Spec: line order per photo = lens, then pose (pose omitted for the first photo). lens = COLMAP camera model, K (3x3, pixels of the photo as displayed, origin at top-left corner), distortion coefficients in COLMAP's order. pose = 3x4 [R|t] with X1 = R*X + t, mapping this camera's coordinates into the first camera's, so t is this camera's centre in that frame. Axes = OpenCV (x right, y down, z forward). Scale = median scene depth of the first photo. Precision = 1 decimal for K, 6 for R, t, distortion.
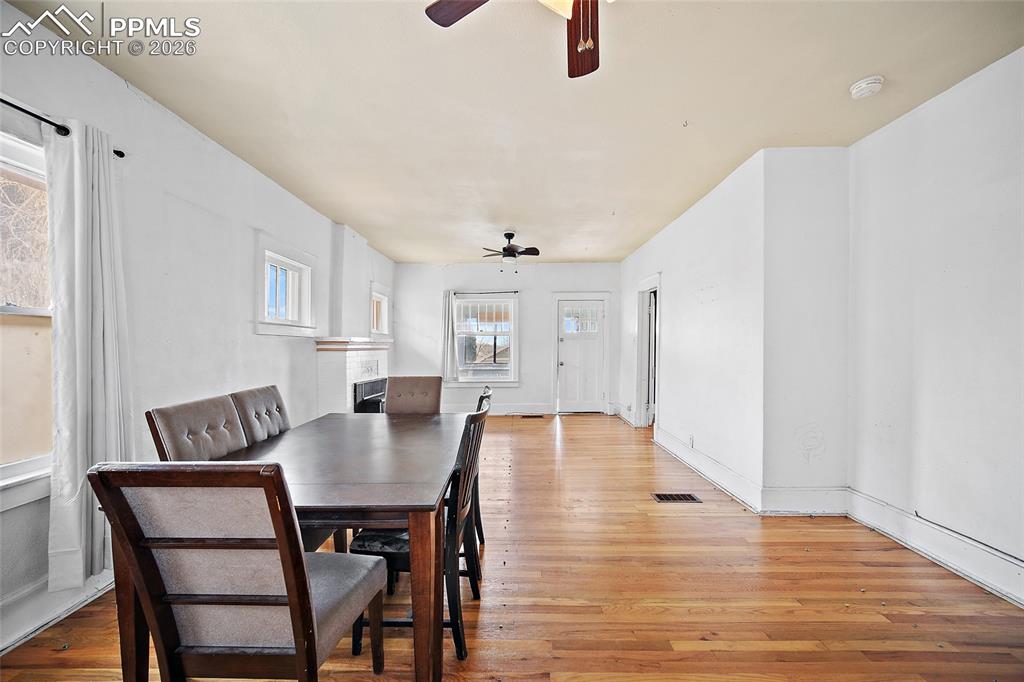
lens RADIAL K [[402.0, 0, 513.5], [0, 402.0, 346.2], [0, 0, 1]] dist [-0.000734, -0.000068]
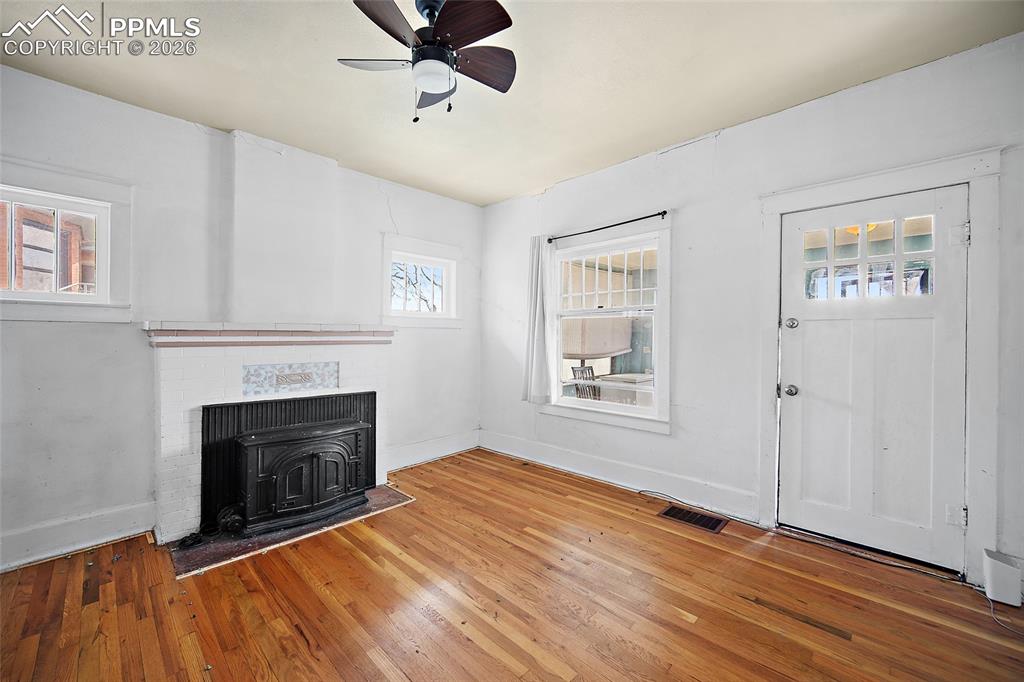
lens RADIAL K [[402.0, 0, 513.5], [0, 402.0, 346.2], [0, 0, 1]] dist [-0.000734, -0.000068]
pose [[0.718192, 0.025768, -0.695368, 0.197788], [-0.005917, 0.999504, 0.030928, -0.006728], [0.695820, -0.018097, 0.717988, 0.594182]]
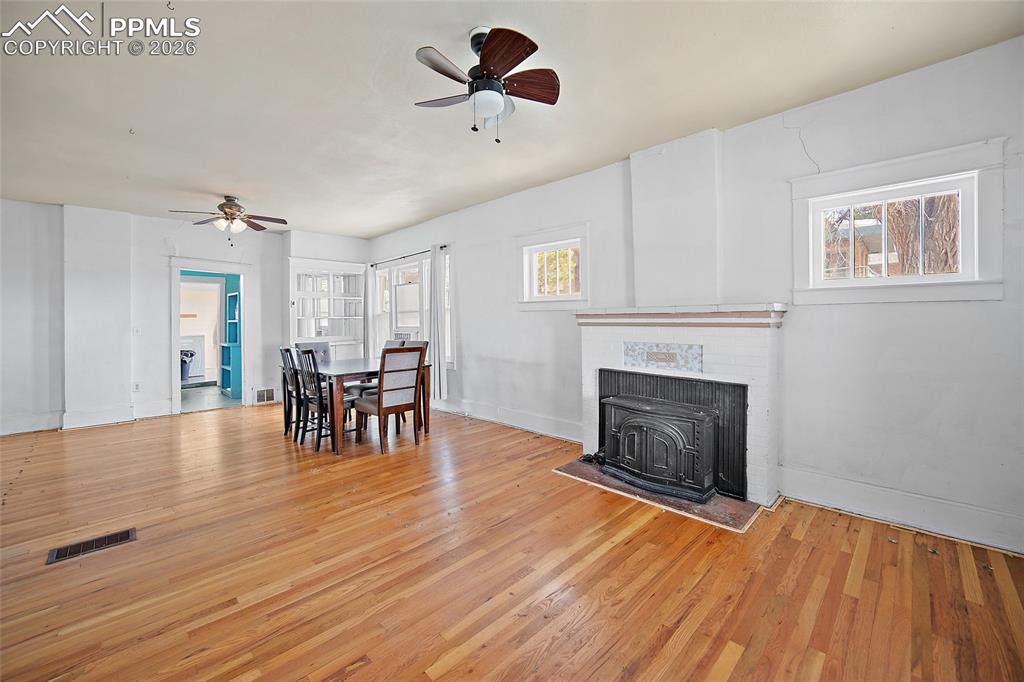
lens RADIAL K [[406.1, 0, 511.4], [0, 406.1, 330.8], [0, 0, 1]] dist [-0.002638, -0.000058]
pose [[-0.696904, 0.034307, -0.716343, 0.187596], [0.012787, 0.999291, 0.035418, -0.006696], [0.717050, 0.015523, -0.696849, 0.969998]]
